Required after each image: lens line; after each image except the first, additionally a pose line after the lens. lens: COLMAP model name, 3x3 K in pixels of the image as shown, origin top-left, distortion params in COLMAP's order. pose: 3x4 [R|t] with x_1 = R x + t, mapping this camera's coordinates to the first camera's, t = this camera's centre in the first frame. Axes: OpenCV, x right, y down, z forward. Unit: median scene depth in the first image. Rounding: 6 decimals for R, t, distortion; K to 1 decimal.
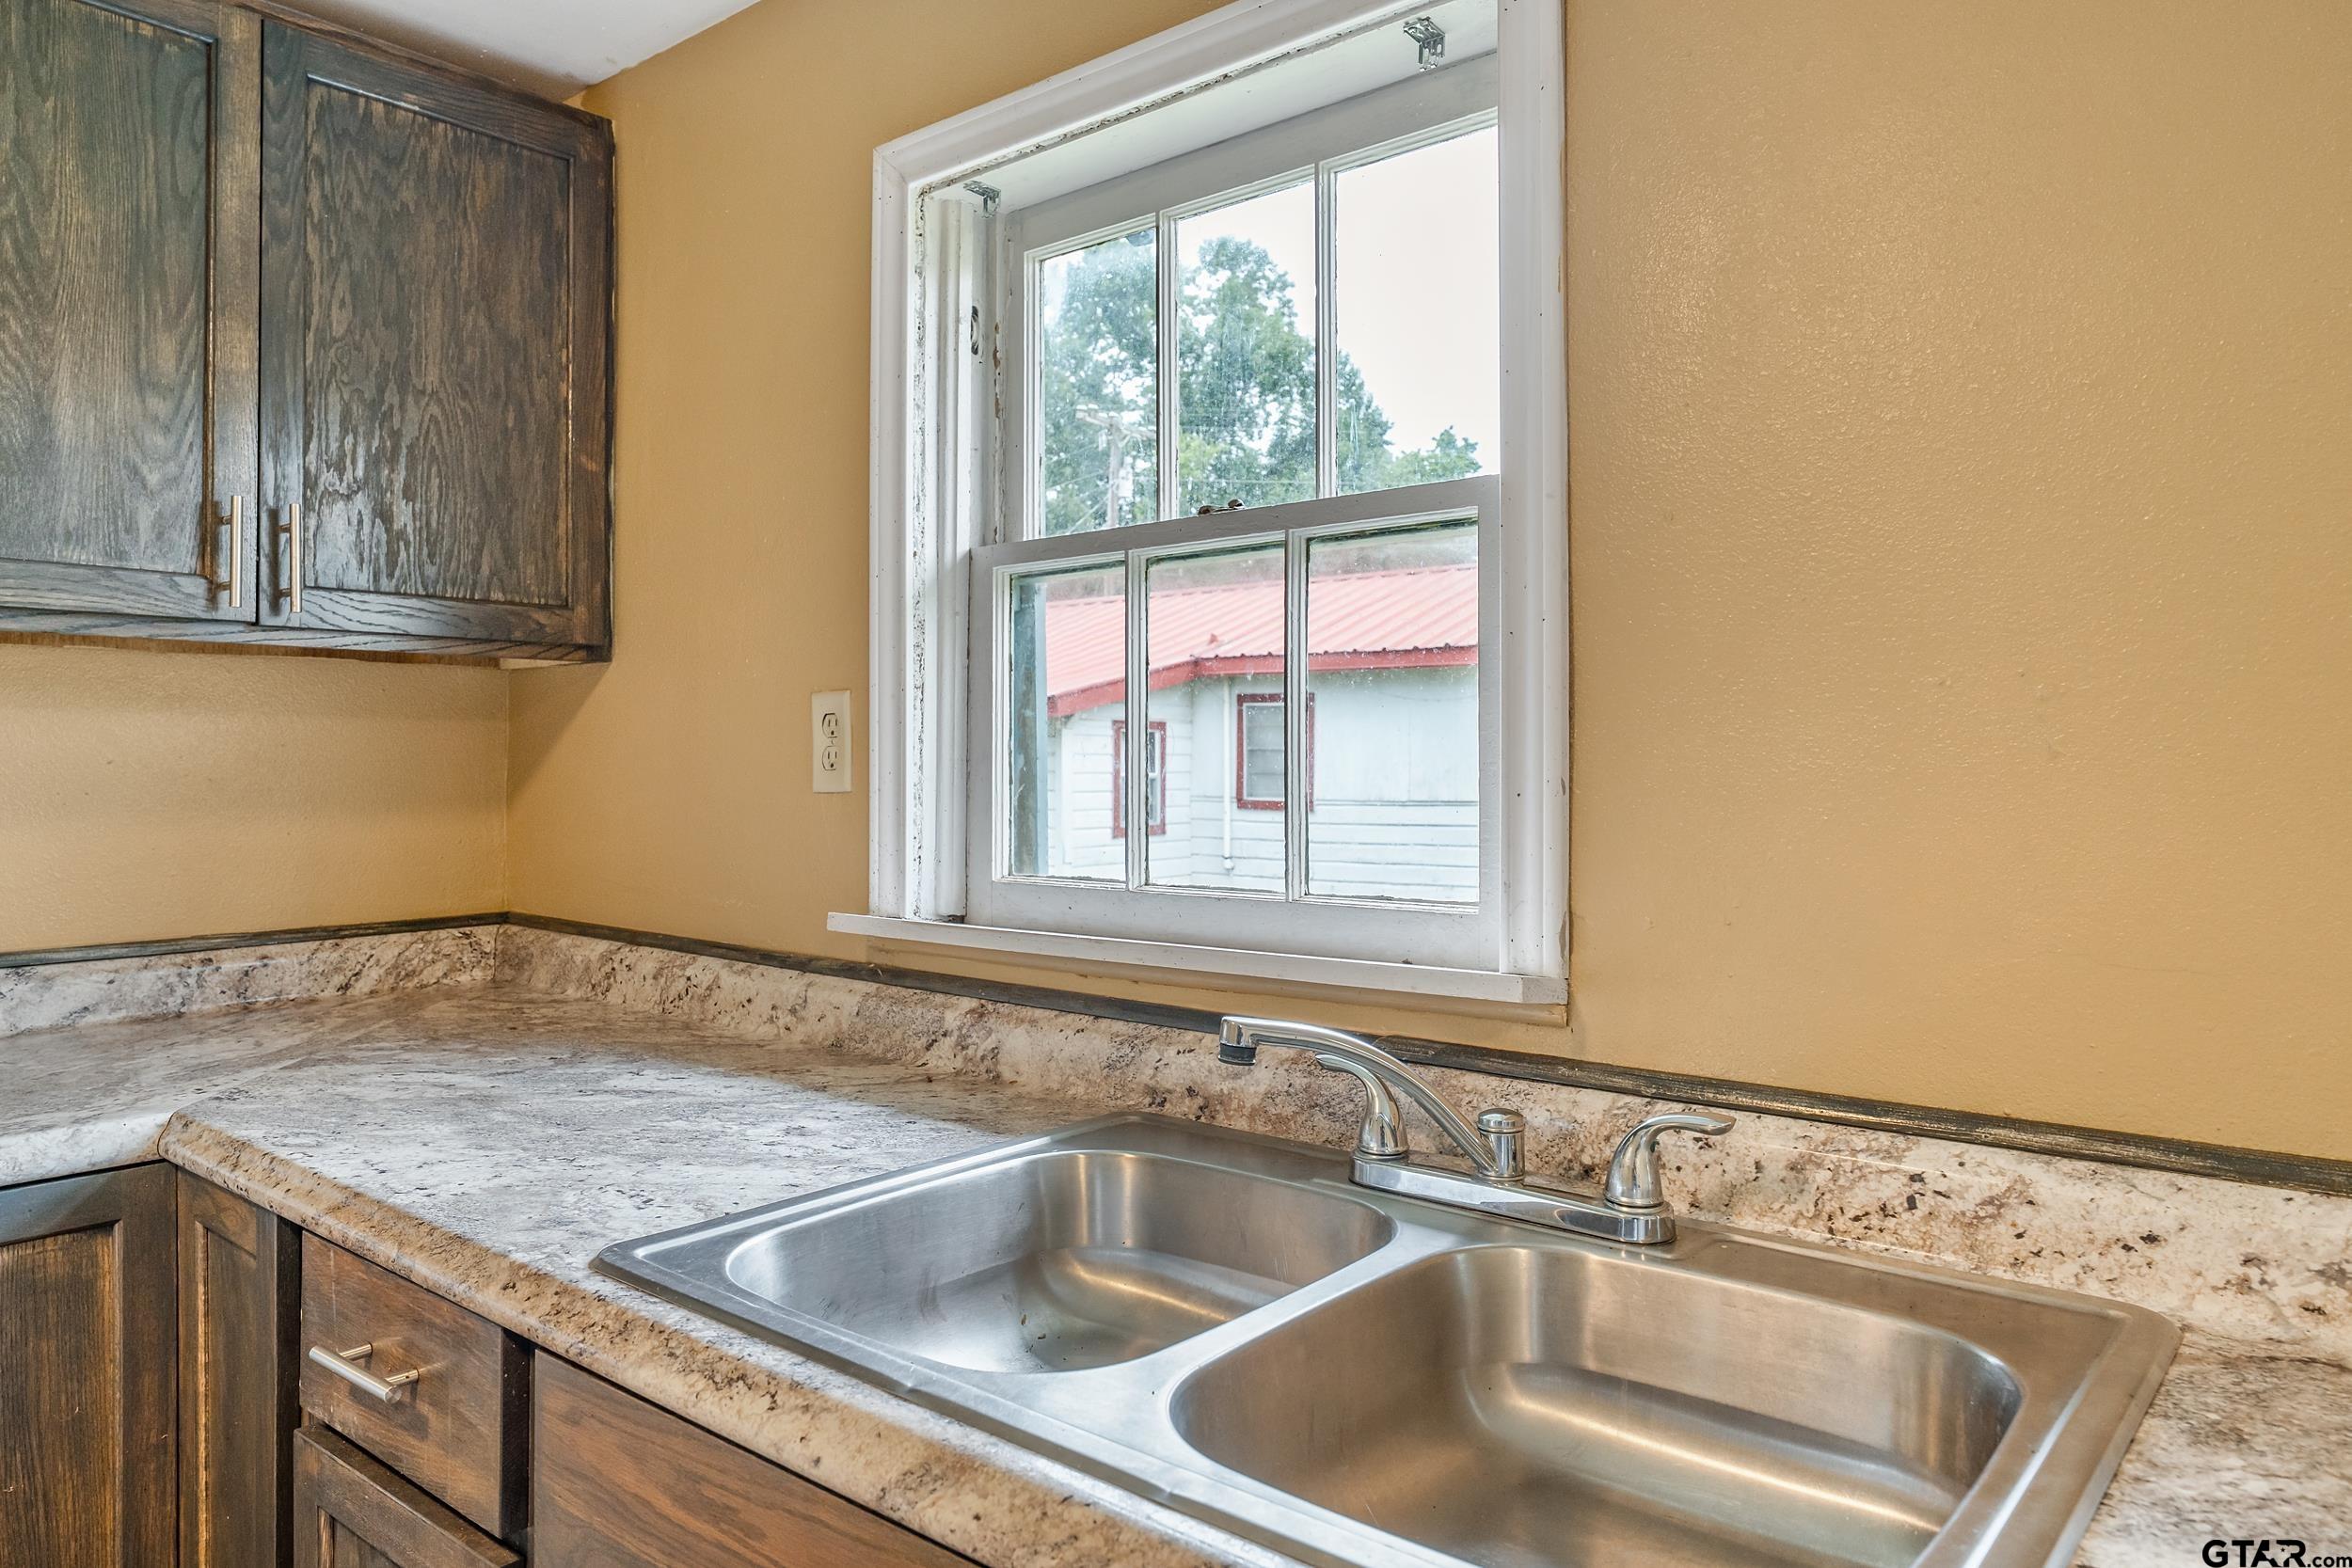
lens RADIAL K [[1522.6, 0, 1167.3], [0, 1522.6, 753.4], [0, 0, 1]] dist [-0.002718, -0.000974]
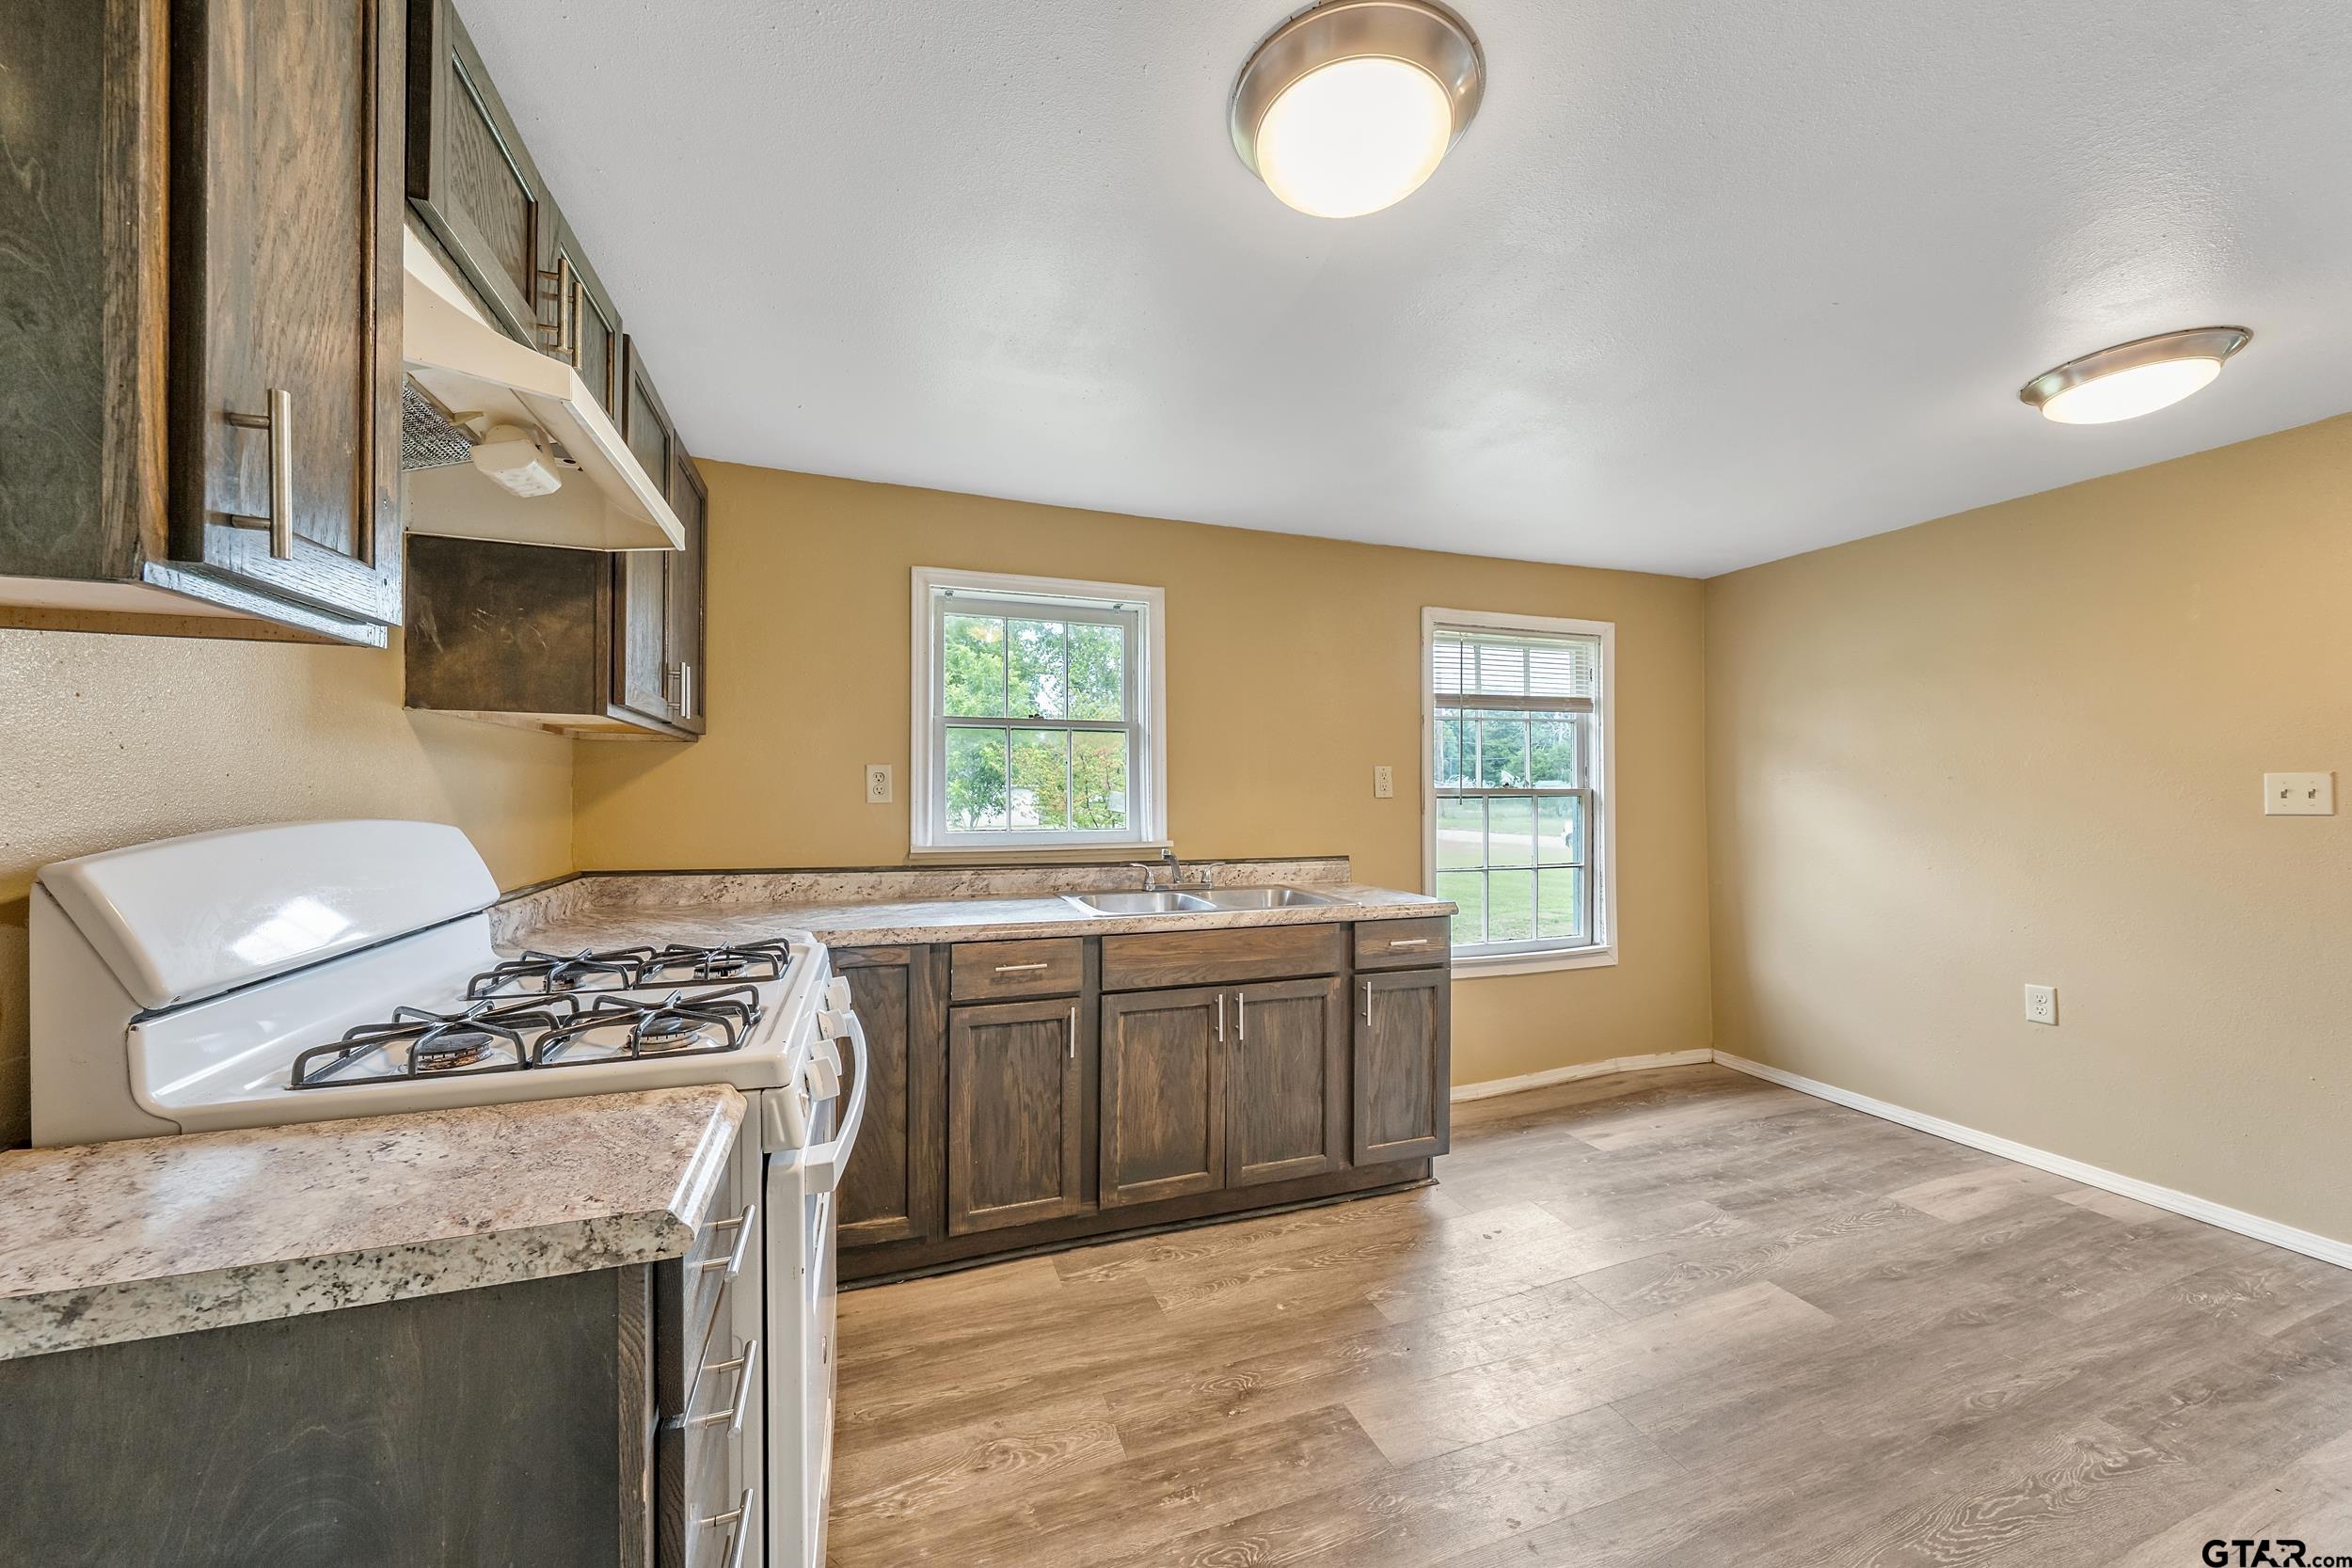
lens RADIAL K [[834.9, 0, 1176.0], [0, 834.9, 784.0], [0, 0, 1]] dist [-0.001945, -0.000077]
pose [[0.501713, 0.013116, 0.864935, -1.236108], [-0.010325, 0.999905, -0.009173, 0.001088], [-0.864972, -0.004328, 0.501801, -0.161205]]
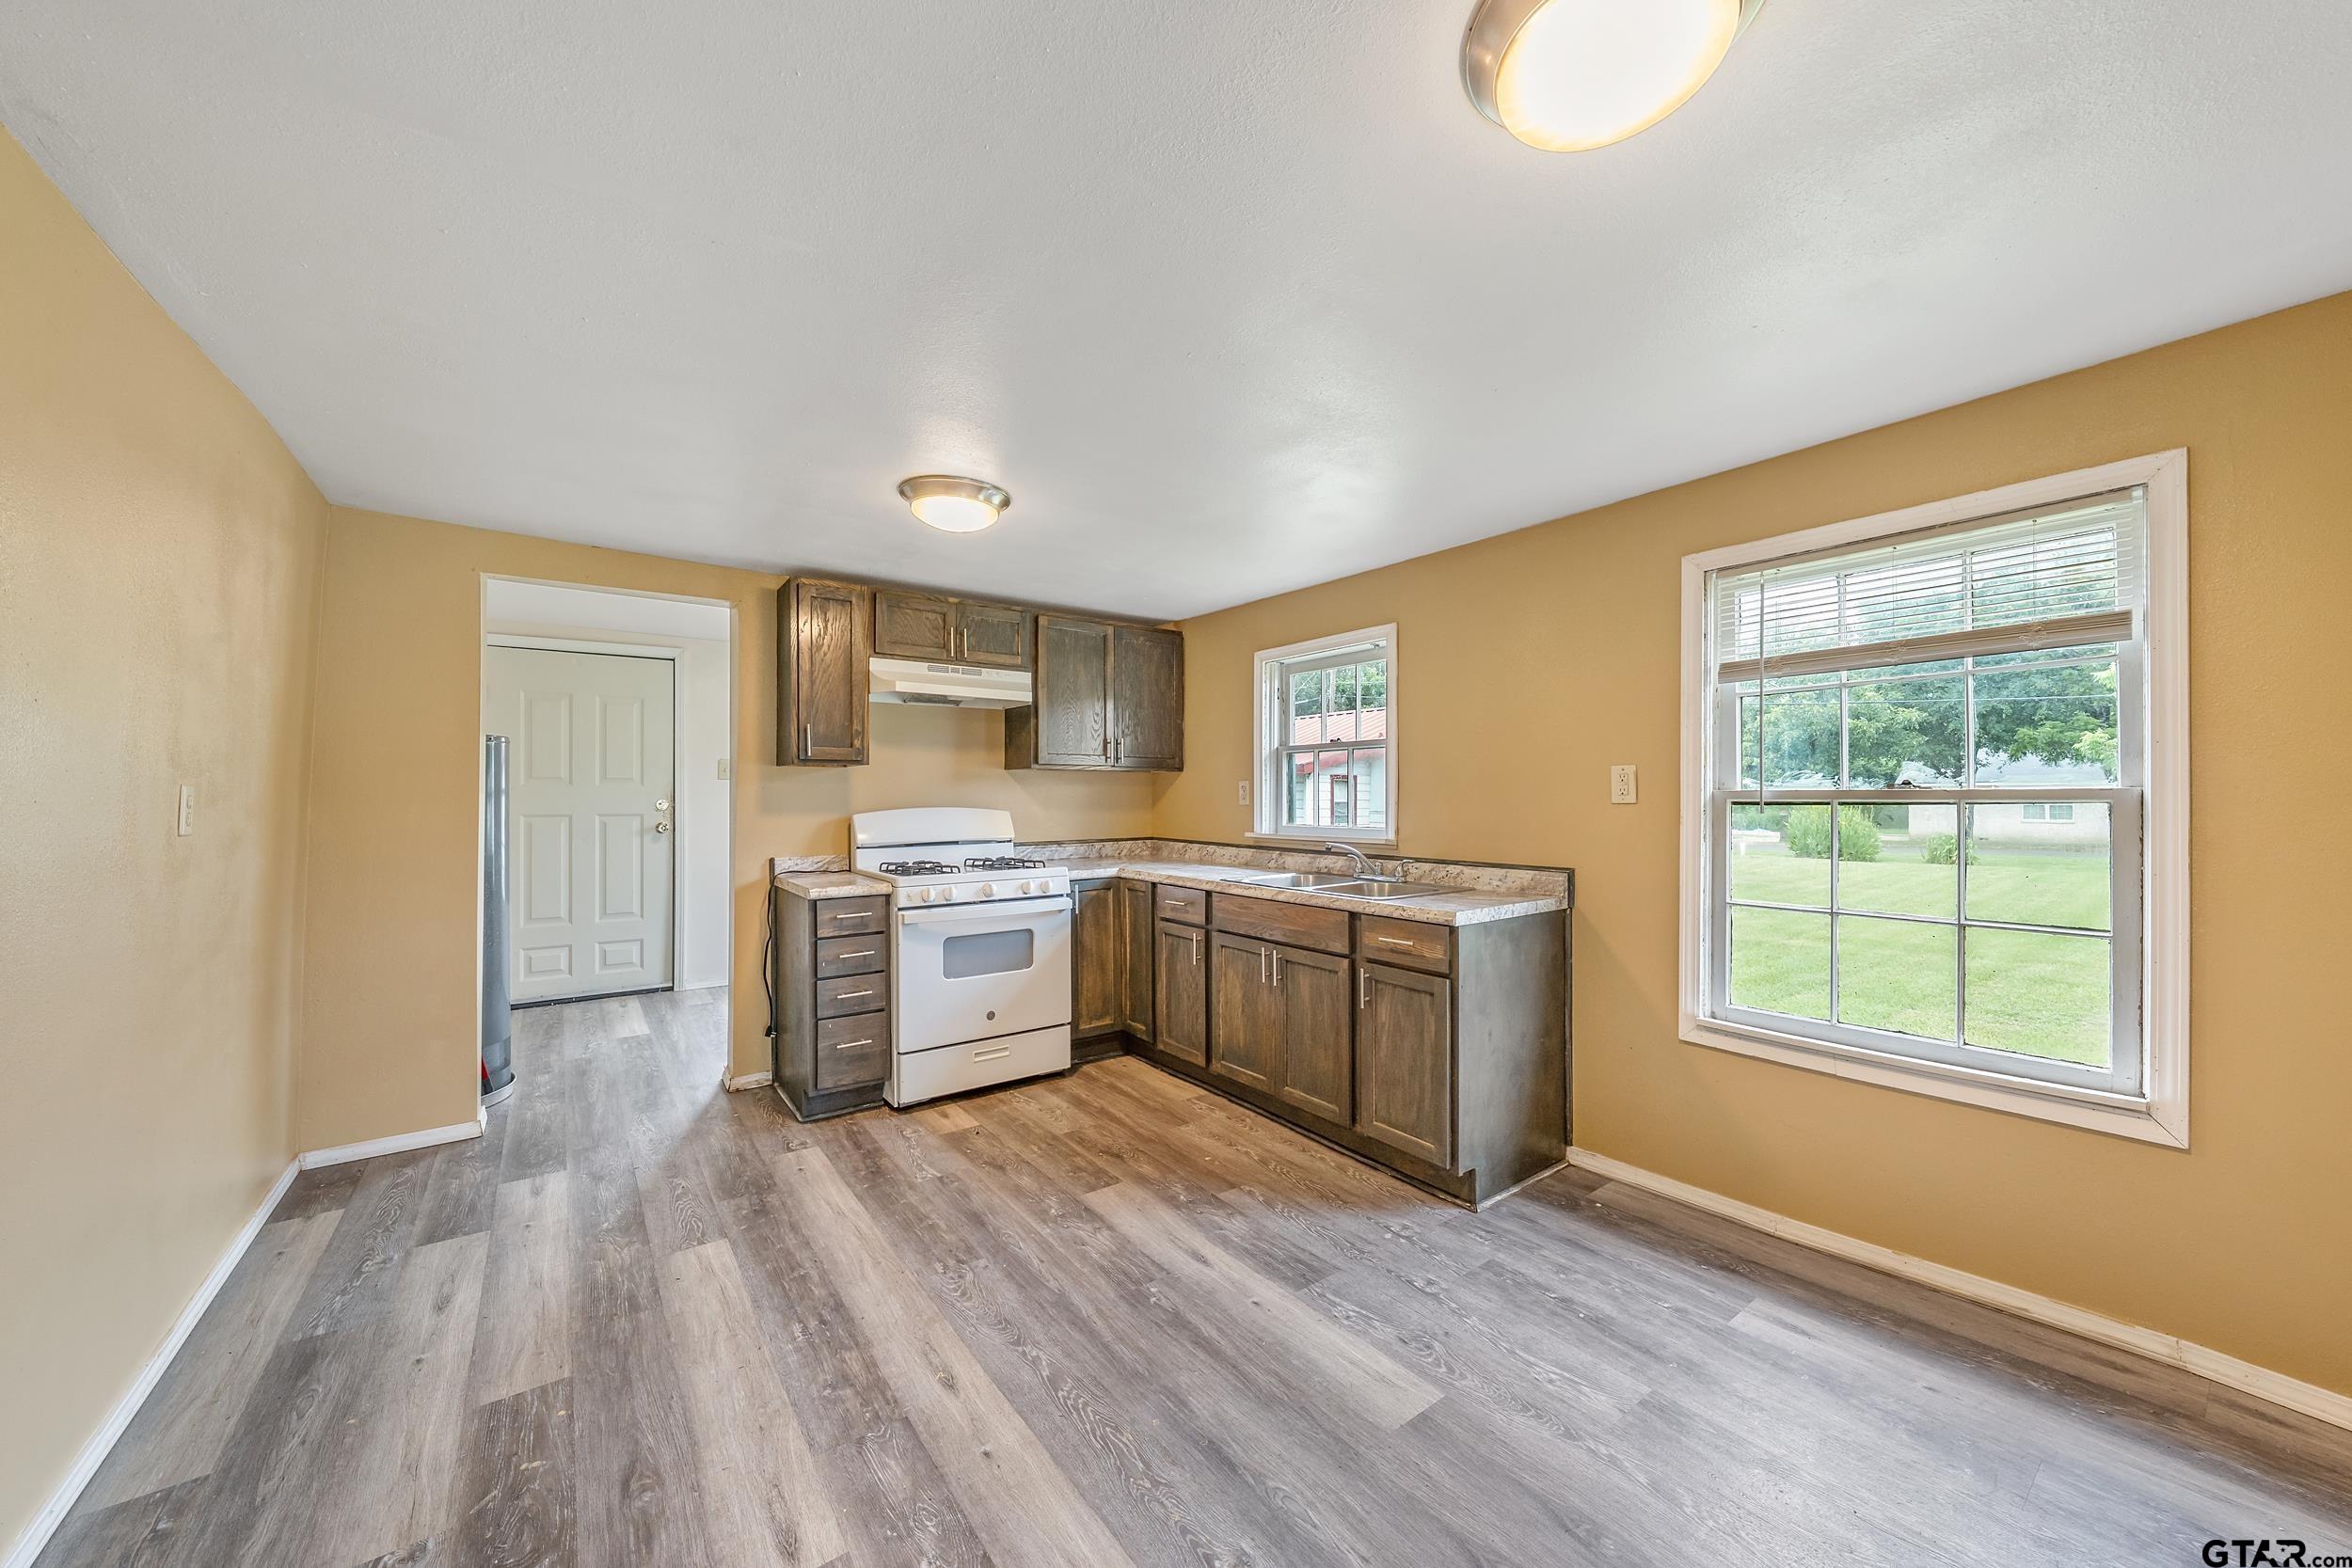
lens RADIAL K [[834.9, 0, 1176.0], [0, 834.9, 784.0], [0, 0, 1]] dist [-0.001945, -0.000077]
pose [[0.973748, -0.002526, -0.227615, 0.122176], [0.001134, 0.999980, -0.006246, -0.017698], [0.227626, 0.005824, 0.973731, -1.304205]]
